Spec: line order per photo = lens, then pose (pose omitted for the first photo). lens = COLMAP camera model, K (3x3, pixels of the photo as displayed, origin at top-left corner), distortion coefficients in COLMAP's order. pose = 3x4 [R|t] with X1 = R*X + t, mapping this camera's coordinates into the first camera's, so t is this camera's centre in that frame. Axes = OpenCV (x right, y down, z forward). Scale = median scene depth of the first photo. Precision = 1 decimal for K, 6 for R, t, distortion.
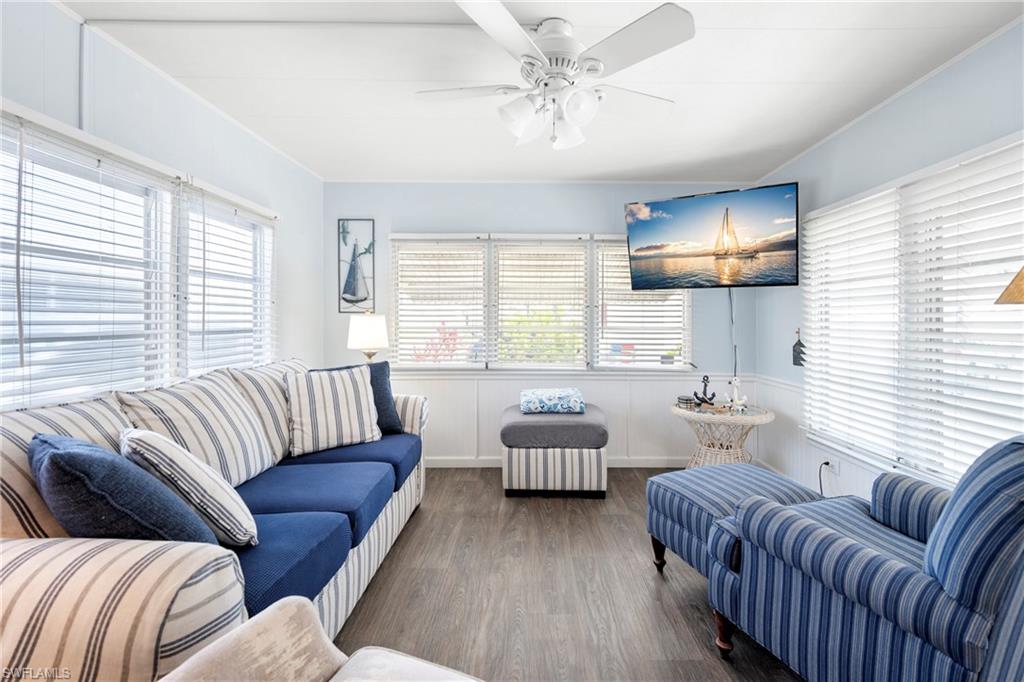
lens RADIAL K [[530.2, 0, 513.7], [0, 530.2, 330.8], [0, 0, 1]] dist [0.006555, -0.001927]
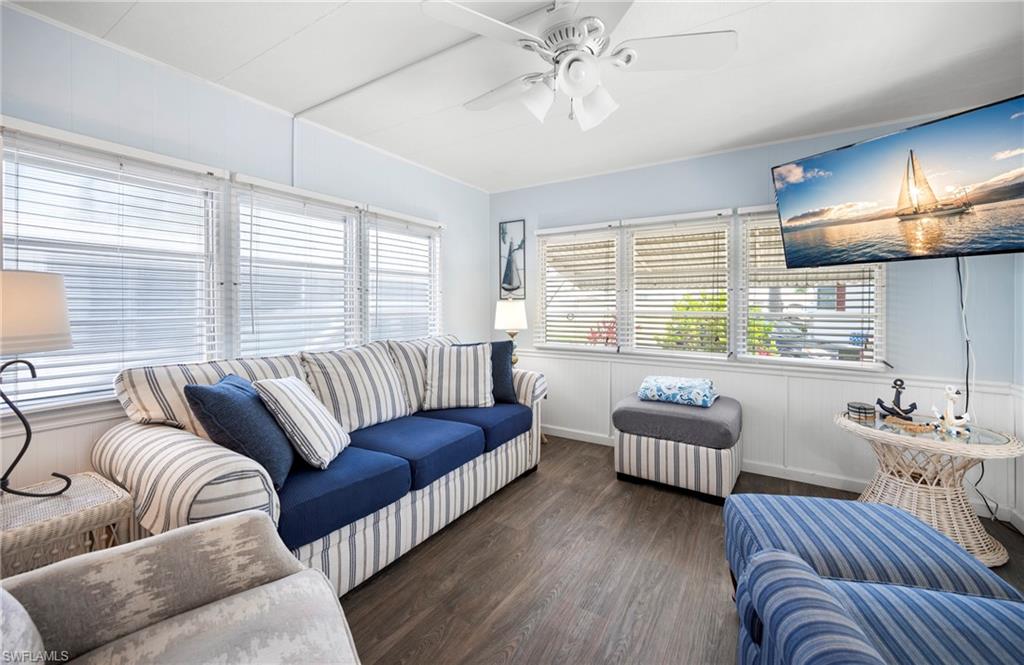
lens RADIAL K [[443.9, 0, 474.9], [0, 443.9, 318.5], [0, 0, 1]] dist [0.002867, -0.003252]
pose [[0.809224, 0.016349, -0.587273, 0.261671], [-0.009758, 0.999849, 0.014389, -0.004395], [0.587419, -0.005913, 0.809261, 0.156579]]
